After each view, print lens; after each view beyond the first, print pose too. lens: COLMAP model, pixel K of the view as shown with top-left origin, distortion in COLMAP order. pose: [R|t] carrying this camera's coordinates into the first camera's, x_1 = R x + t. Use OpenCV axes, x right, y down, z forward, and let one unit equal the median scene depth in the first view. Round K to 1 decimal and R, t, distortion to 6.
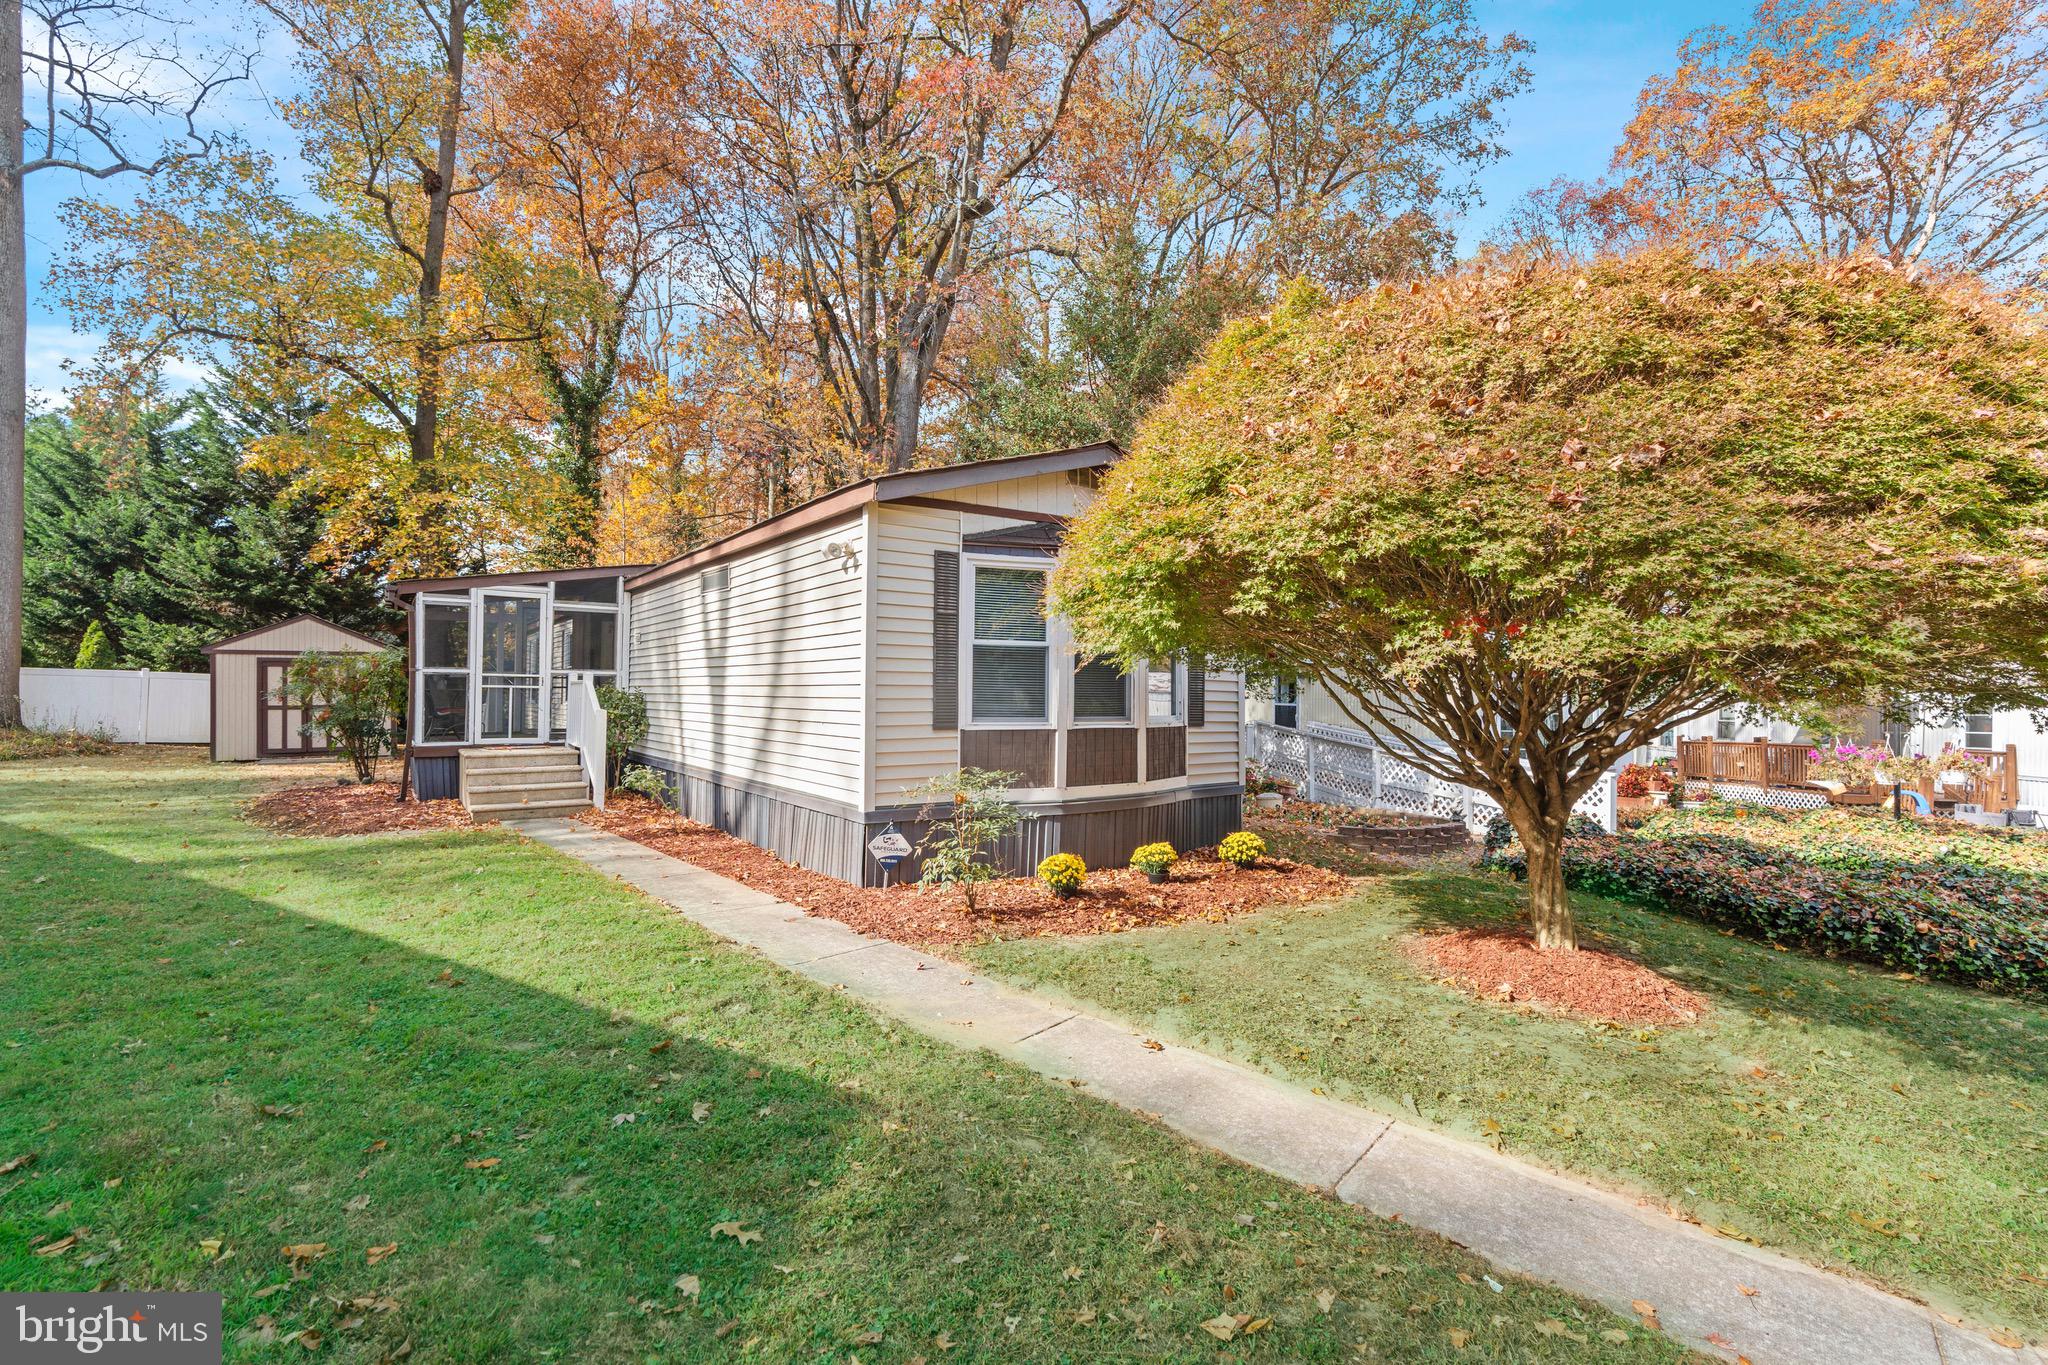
lens RADIAL K [[928.7, 0, 1023.2], [0, 928.7, 683.2], [0, 0, 1]] dist [-0.005058, 0.001115]
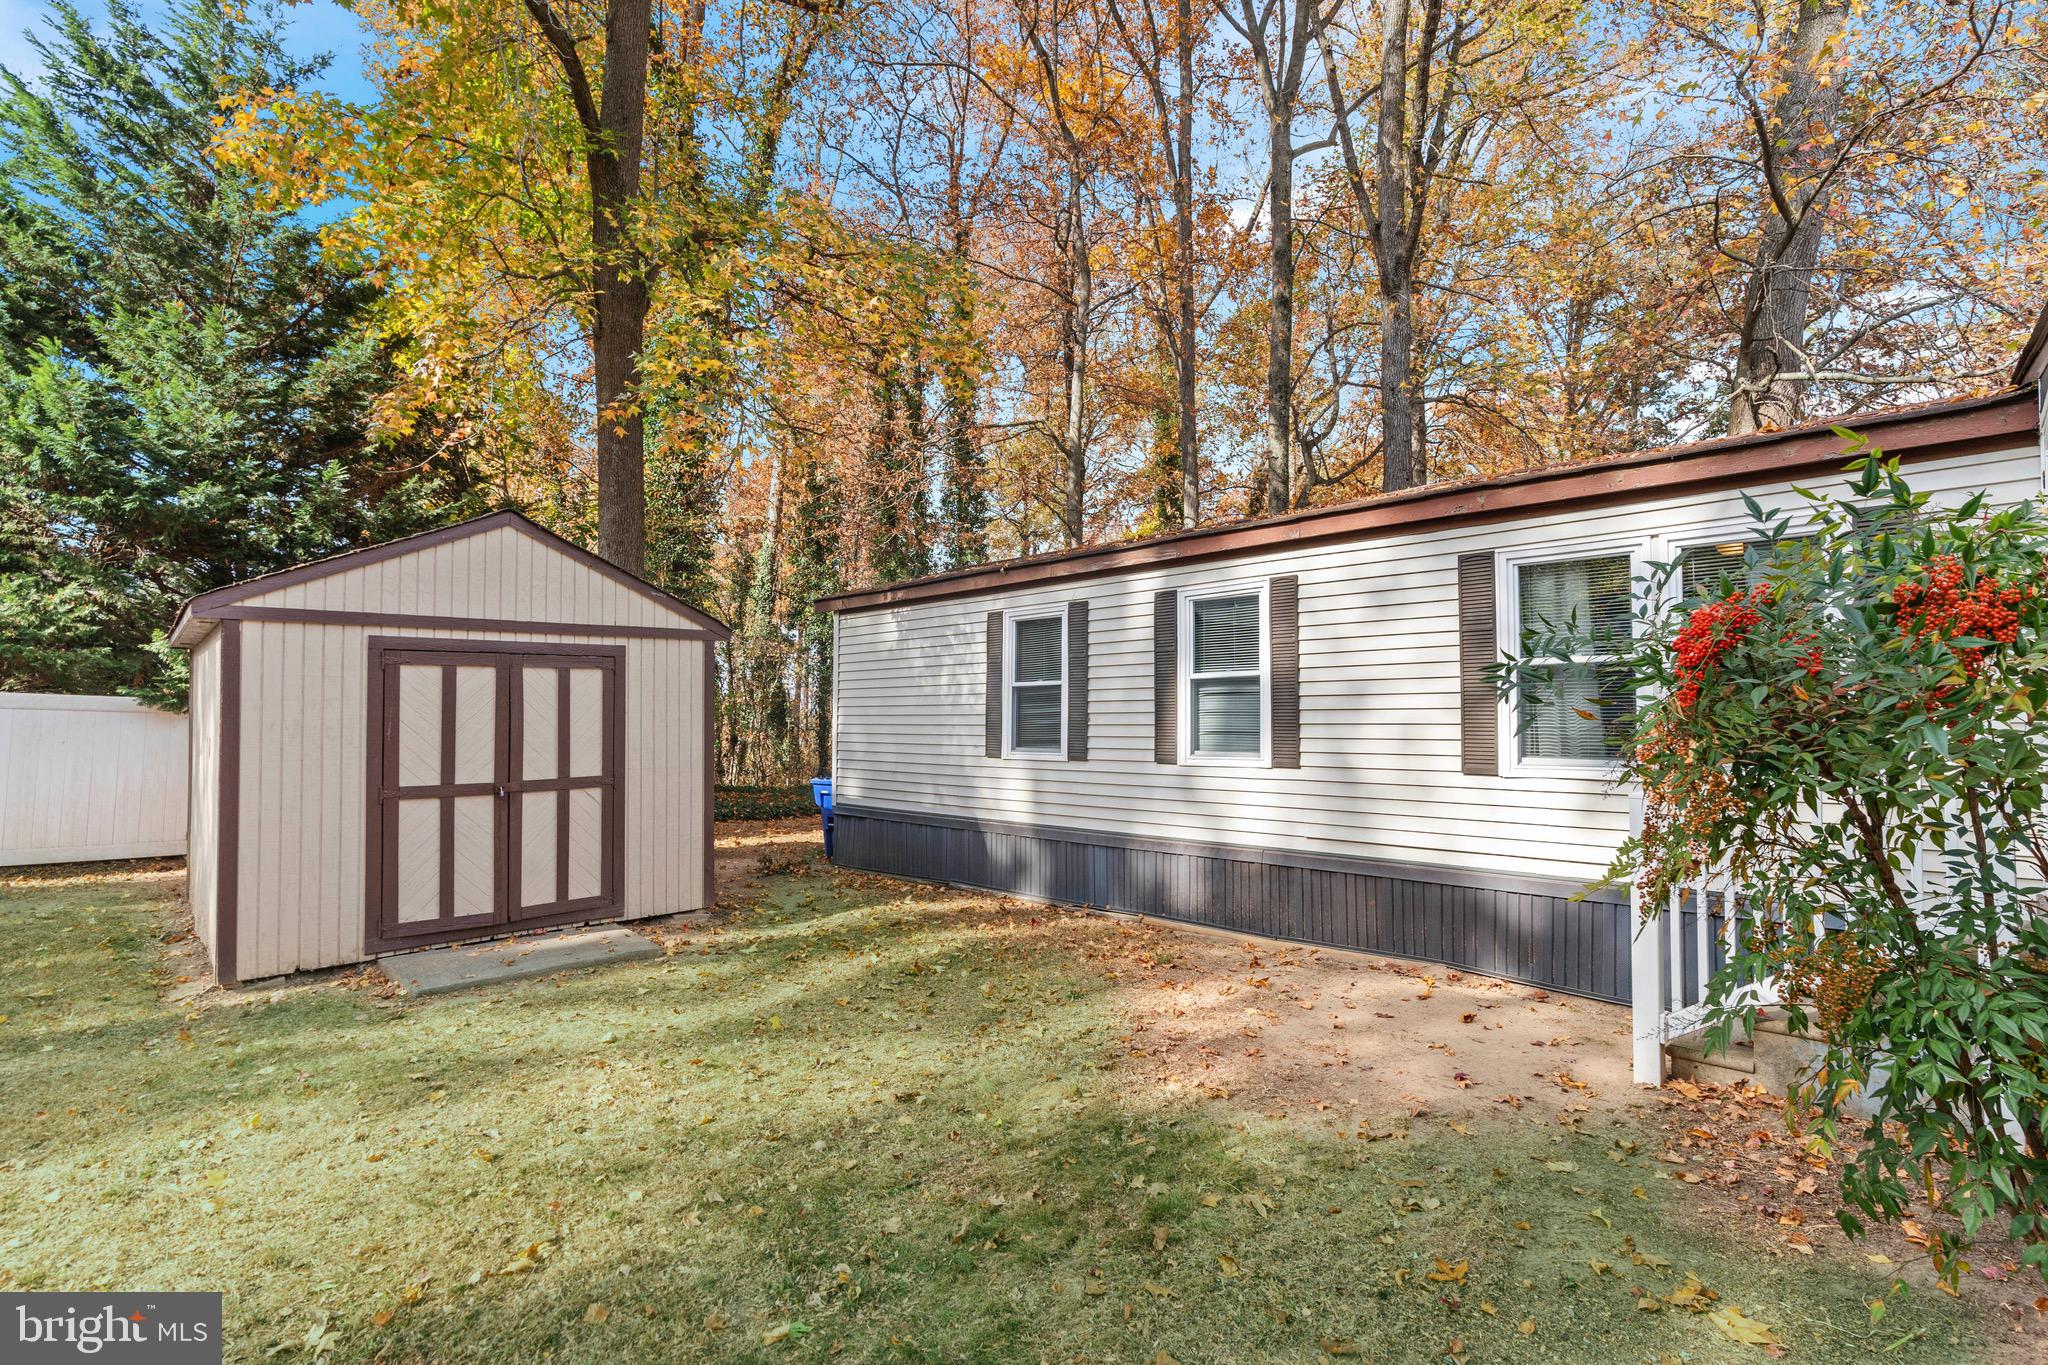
lens RADIAL K [[943.2, 0, 1005.8], [0, 943.2, 674.0], [0, 0, 1]] dist [-0.000045, 0.000719]
pose [[0.986006, -0.000216, 0.166712, -0.636662], [0.006089, 0.999379, -0.034717, -0.002292], [-0.166600, 0.035246, 0.985394, 0.615899]]
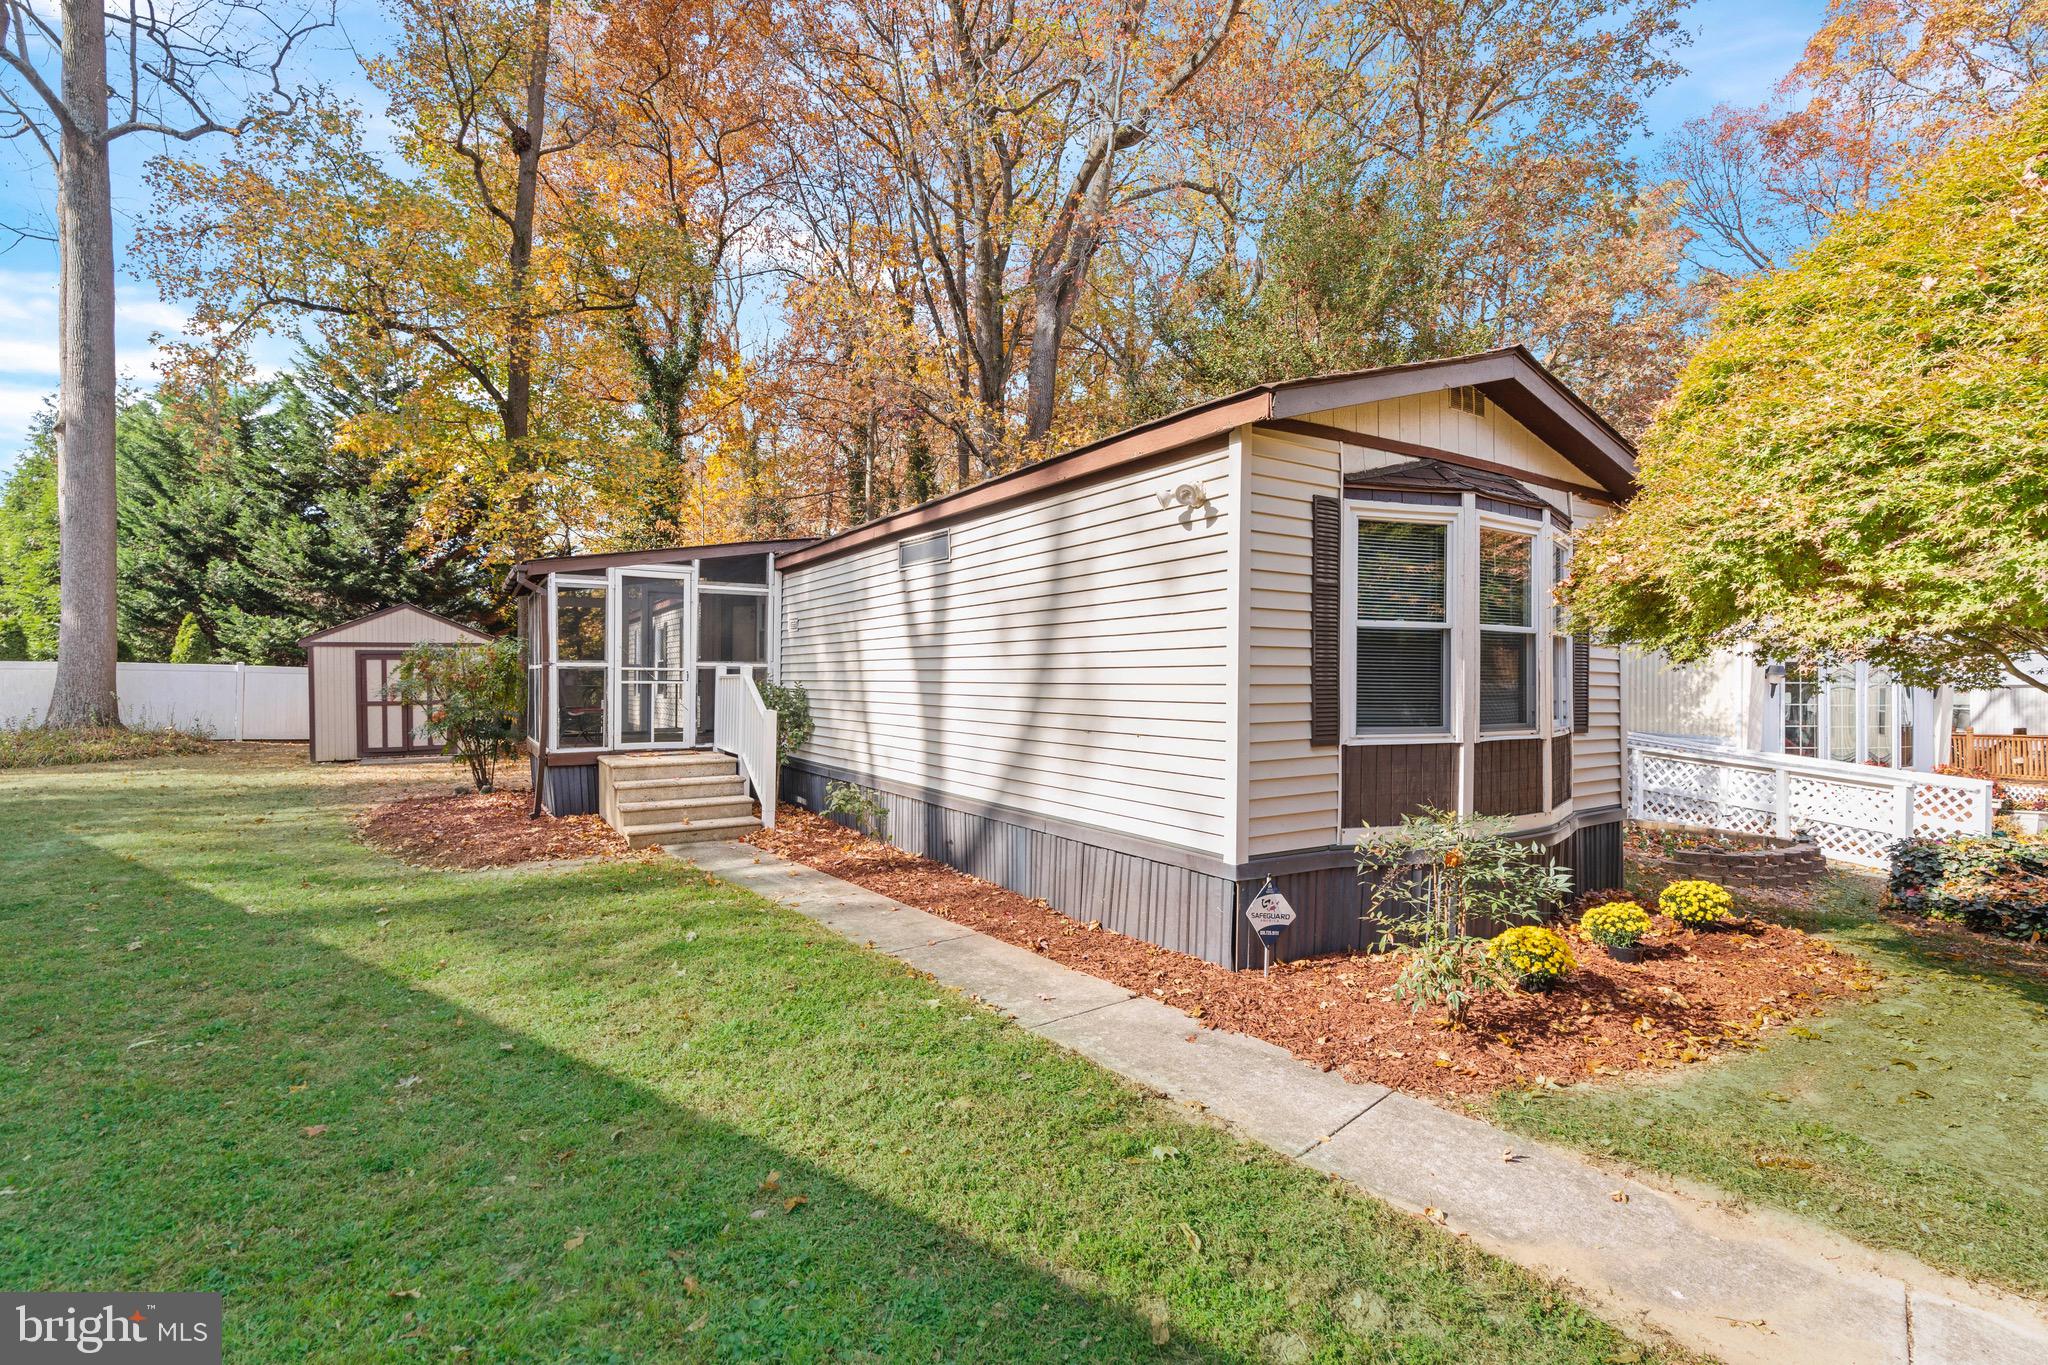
lens RADIAL K [[928.3, 0, 1021.7], [0, 928.3, 684.8], [0, 0, 1]] dist [-0.006006, 0.000919]
pose [[0.998522, -0.006085, -0.054008, -0.102382], [0.007025, 0.999827, 0.017224, -0.004044], [0.053894, -0.017578, 0.998392, 0.099921]]
